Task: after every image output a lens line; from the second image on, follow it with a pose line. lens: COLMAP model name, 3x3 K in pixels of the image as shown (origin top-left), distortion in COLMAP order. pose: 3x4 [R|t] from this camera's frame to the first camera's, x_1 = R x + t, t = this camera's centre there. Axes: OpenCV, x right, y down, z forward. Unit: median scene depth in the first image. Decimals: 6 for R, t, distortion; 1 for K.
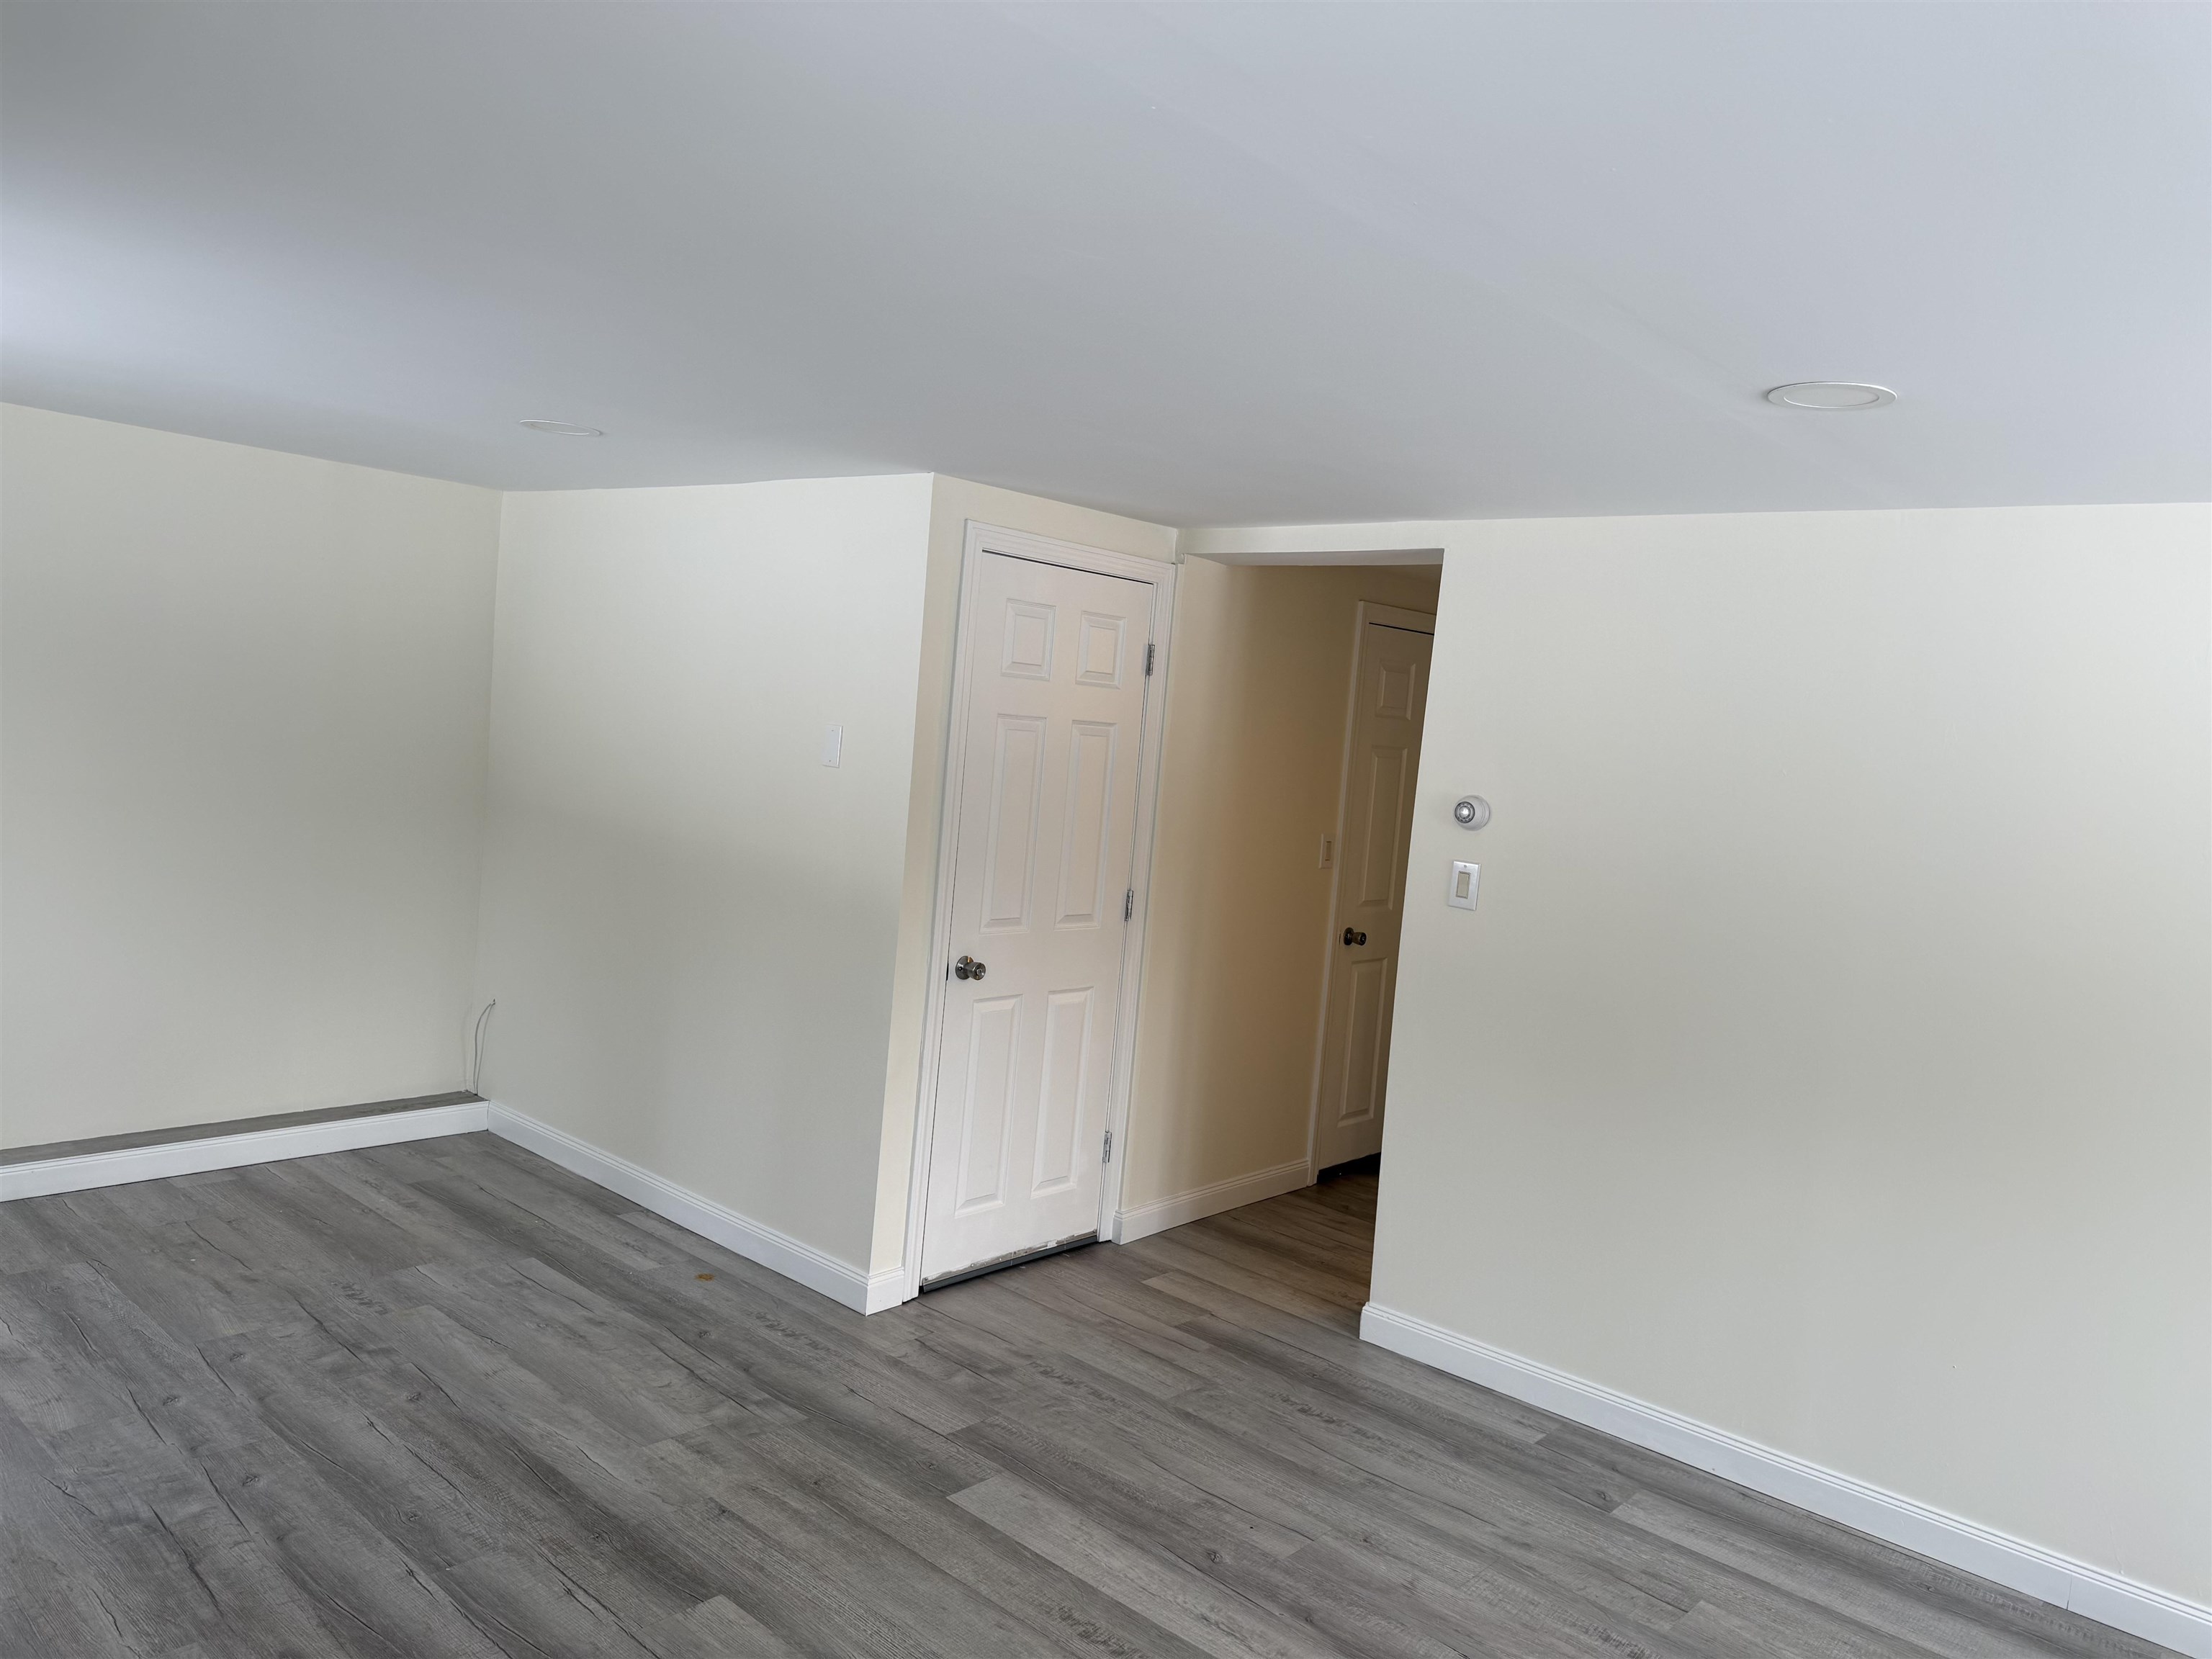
lens RADIAL K [[1561.6, 0, 1106.0], [0, 1561.6, 829.5], [0, 0, 1]] dist [0.023445, -0.020738]
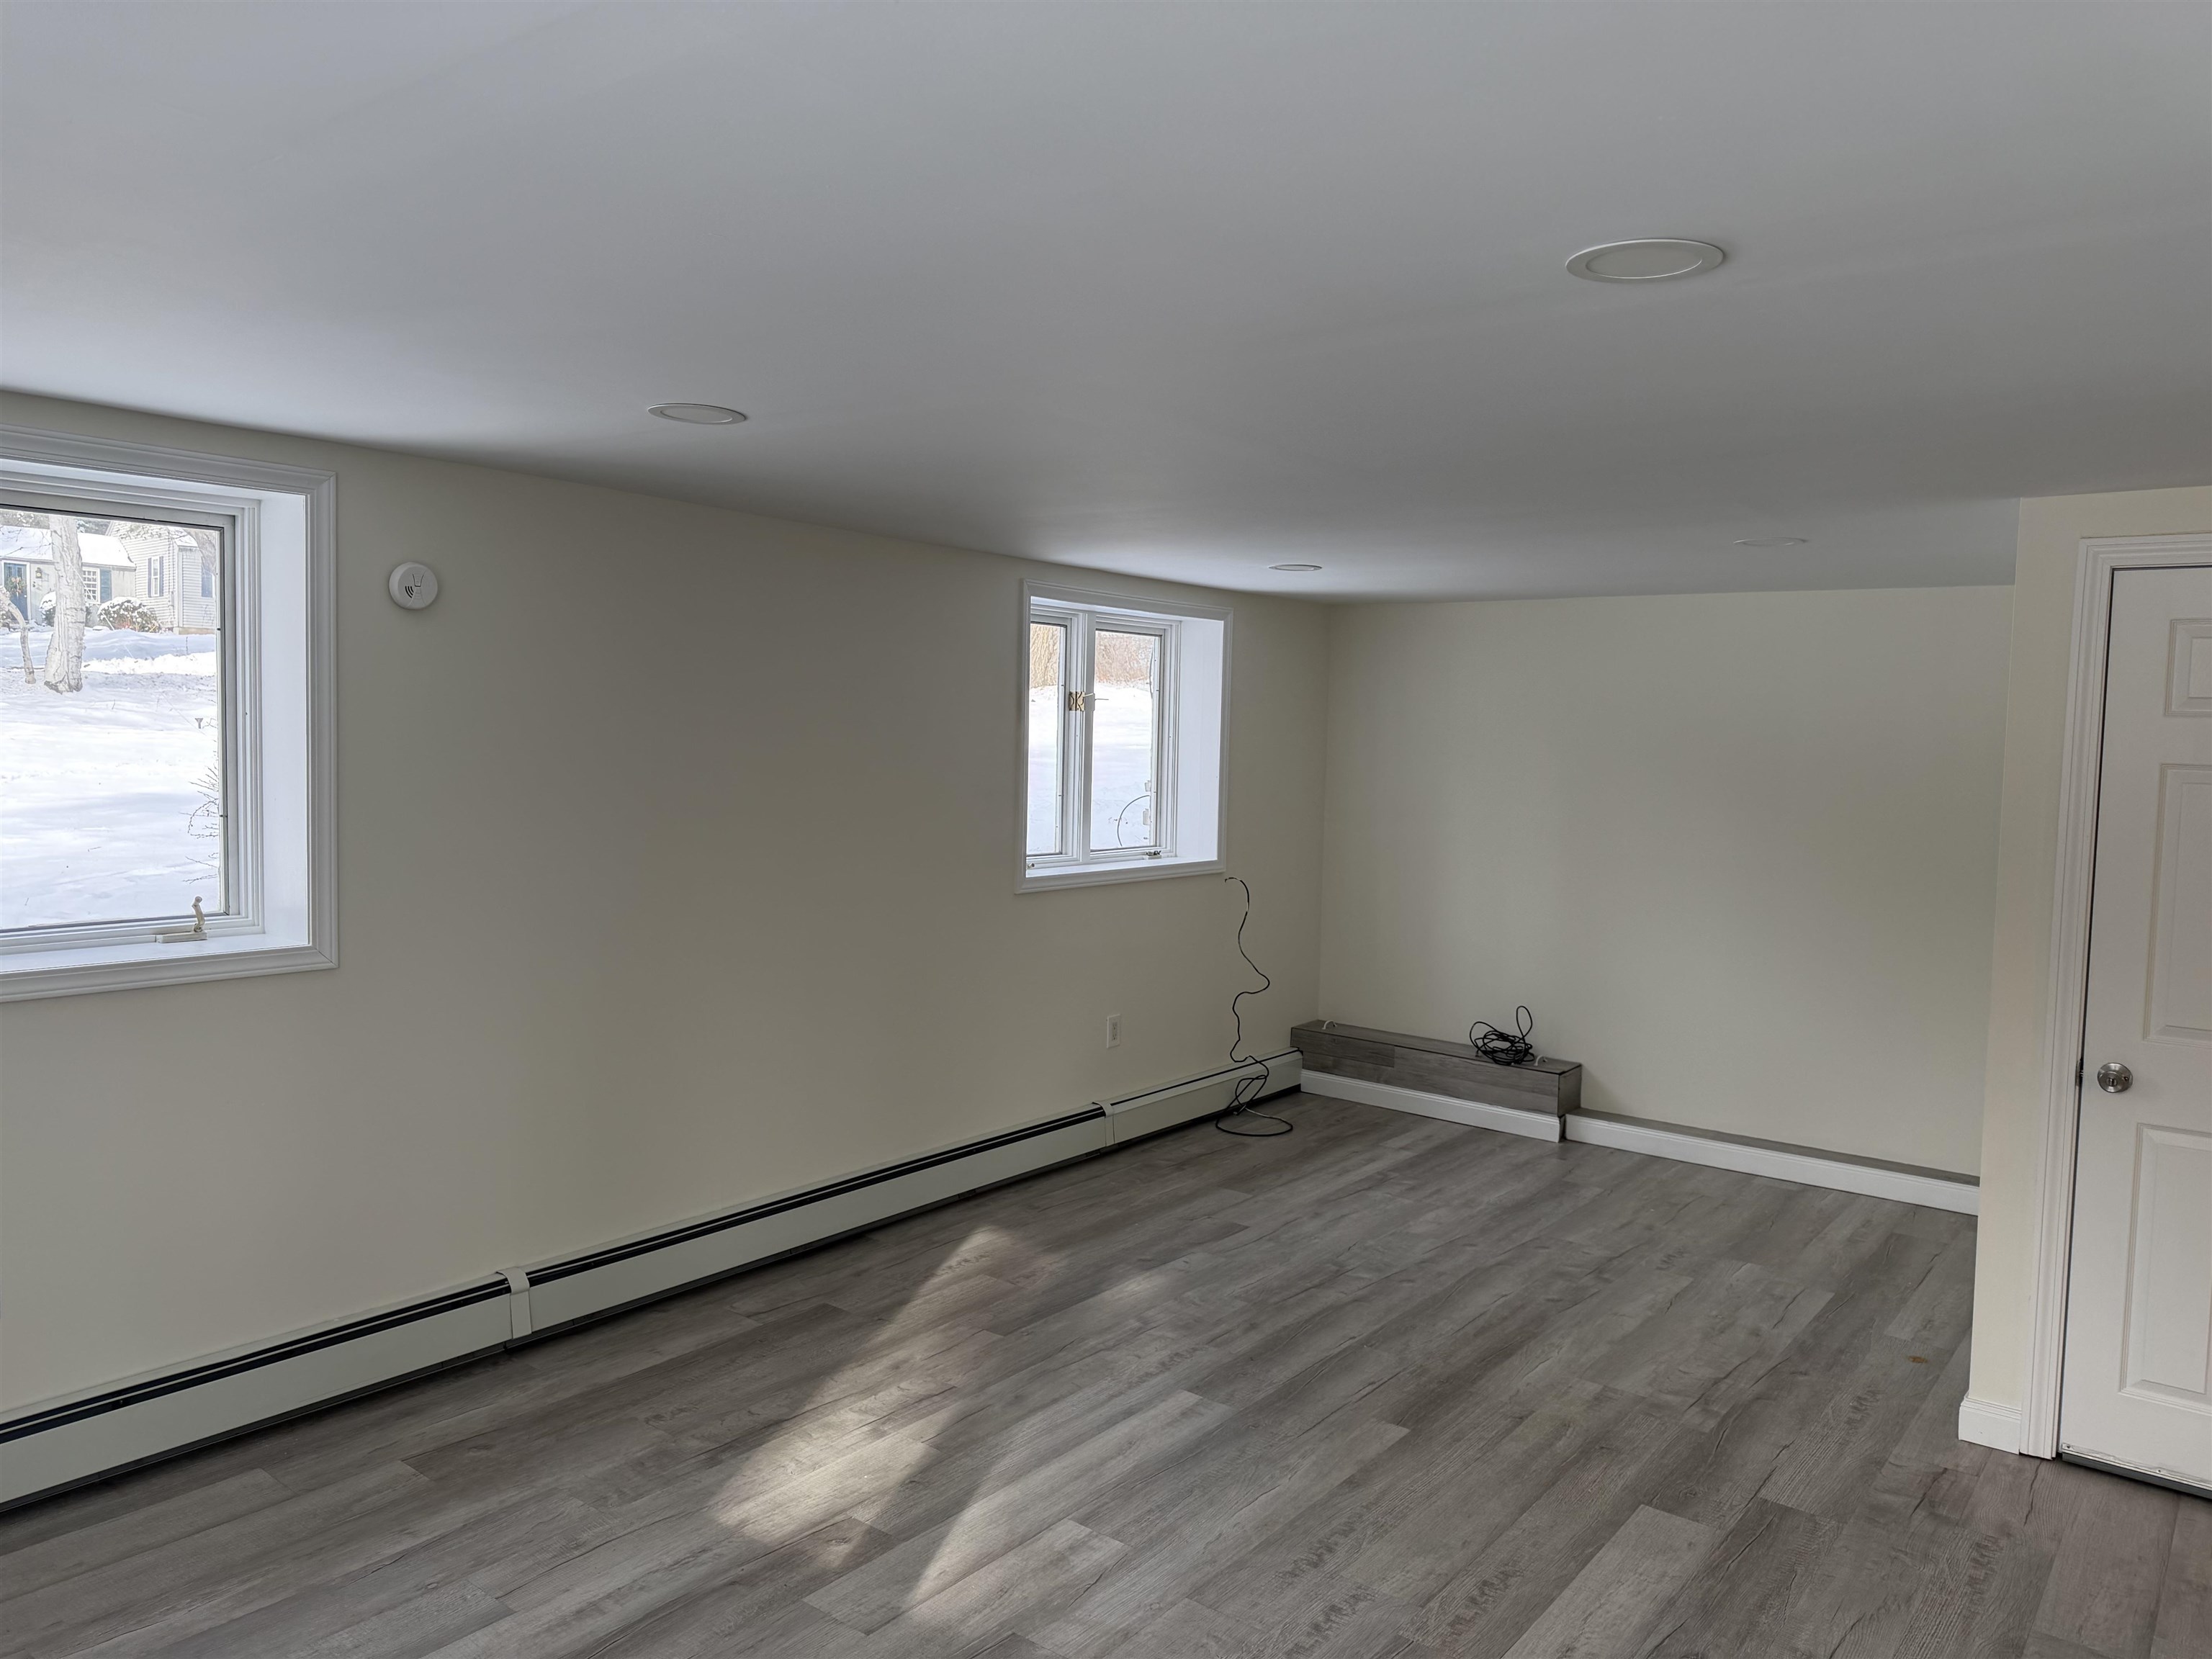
lens RADIAL K [[1561.6, 0, 1106.0], [0, 1561.6, 829.5], [0, 0, 1]] dist [0.023445, -0.020738]
pose [[0.069680, -0.022224, -0.997322, 0.834279], [-0.094484, 0.995110, -0.028776, 0.040549], [0.993085, 0.096236, 0.067240, 0.485120]]
